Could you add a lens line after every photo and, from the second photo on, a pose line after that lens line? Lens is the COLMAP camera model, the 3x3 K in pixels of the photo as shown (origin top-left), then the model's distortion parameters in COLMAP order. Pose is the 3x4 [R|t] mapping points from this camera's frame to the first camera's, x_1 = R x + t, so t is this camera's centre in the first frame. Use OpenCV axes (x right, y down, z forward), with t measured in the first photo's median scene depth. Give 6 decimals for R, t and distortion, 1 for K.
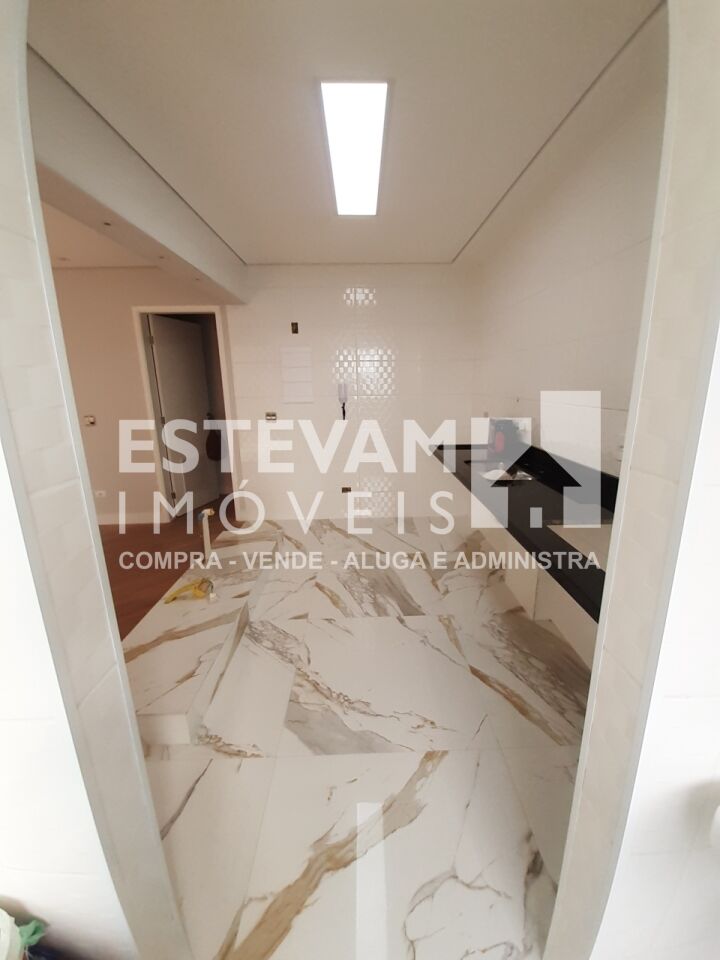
lens RADIAL K [[376.9, 0, 371.3], [0, 376.9, 470.6], [0, 0, 1]] dist [0.006871, -0.010178]
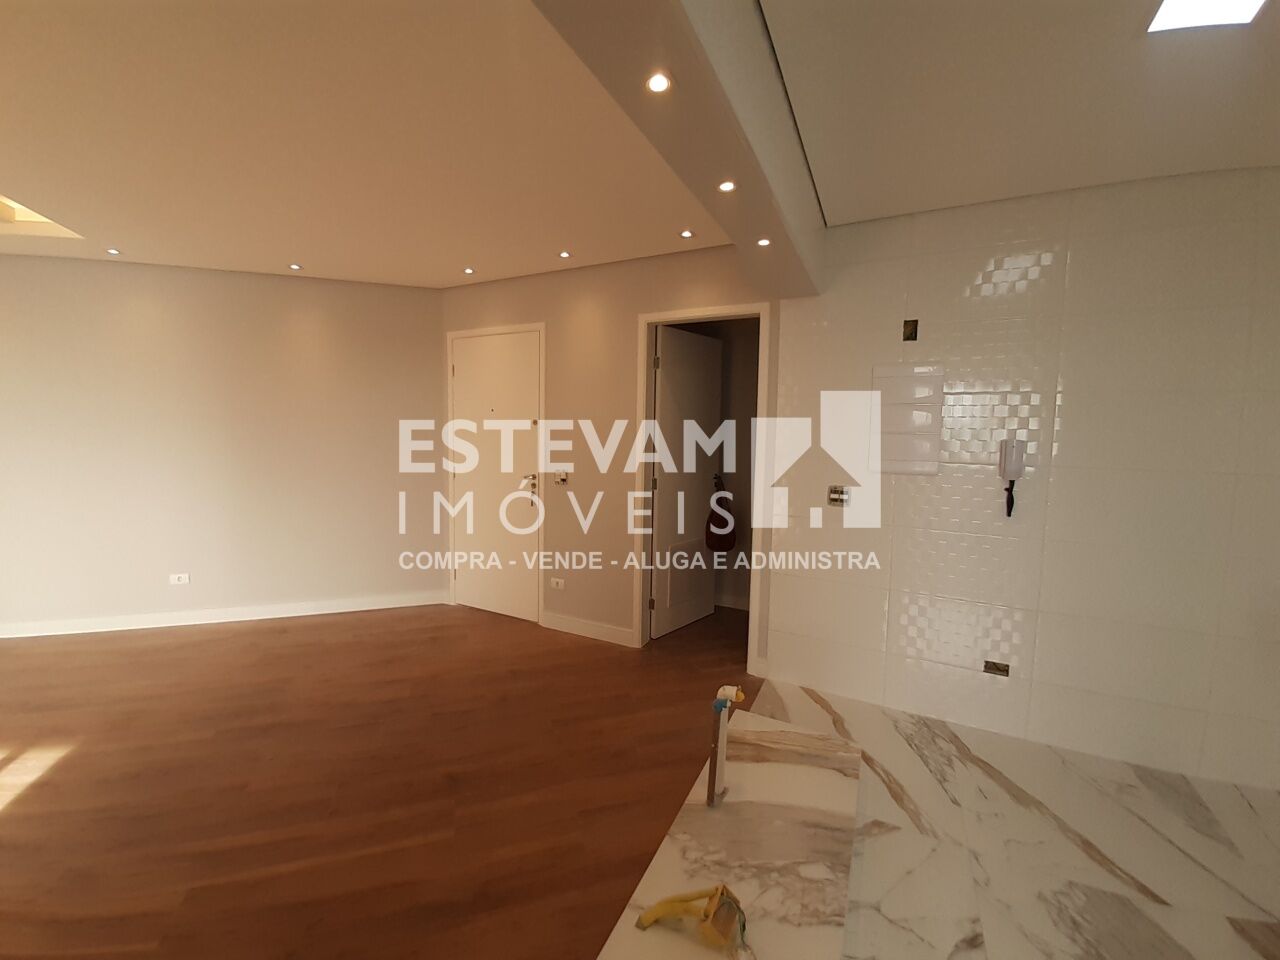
lens RADIAL K [[511.1, 0, 629.7], [0, 511.1, 465.1], [0, 0, 1]] dist [0.014019, -0.014111]
pose [[0.873153, 0.063053, -0.483352, -0.312016], [-0.137945, 0.983026, -0.120956, -0.098699], [0.467521, 0.172289, 0.867030, 0.407598]]
